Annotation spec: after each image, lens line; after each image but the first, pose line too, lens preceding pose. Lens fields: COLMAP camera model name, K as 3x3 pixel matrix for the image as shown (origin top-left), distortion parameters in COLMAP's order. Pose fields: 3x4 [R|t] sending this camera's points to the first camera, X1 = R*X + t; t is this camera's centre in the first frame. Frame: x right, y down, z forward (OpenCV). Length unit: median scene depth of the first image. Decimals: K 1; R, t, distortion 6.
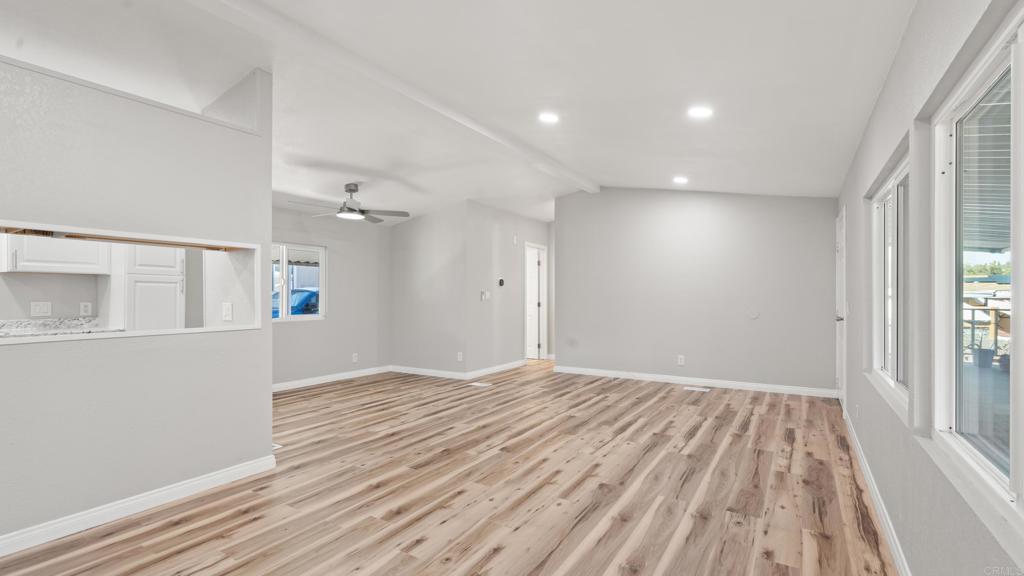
lens RADIAL K [[462.5, 0, 517.6], [0, 462.5, 291.3], [0, 0, 1]] dist [-0.006903, 0.003019]
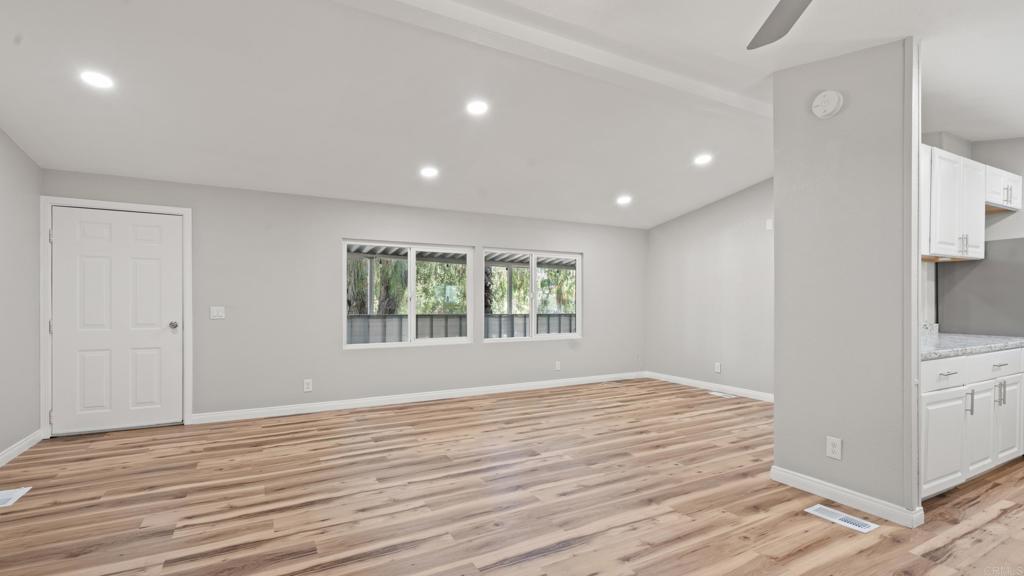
lens RADIAL K [[462.5, 0, 510.1], [0, 462.5, 303.8], [0, 0, 1]] dist [-0.006903, 0.003019]
pose [[-0.863420, -0.004334, 0.504468, -0.489865], [-0.005663, 0.999983, -0.001101, 0.019719], [-0.504454, -0.003807, -0.863430, 1.911742]]
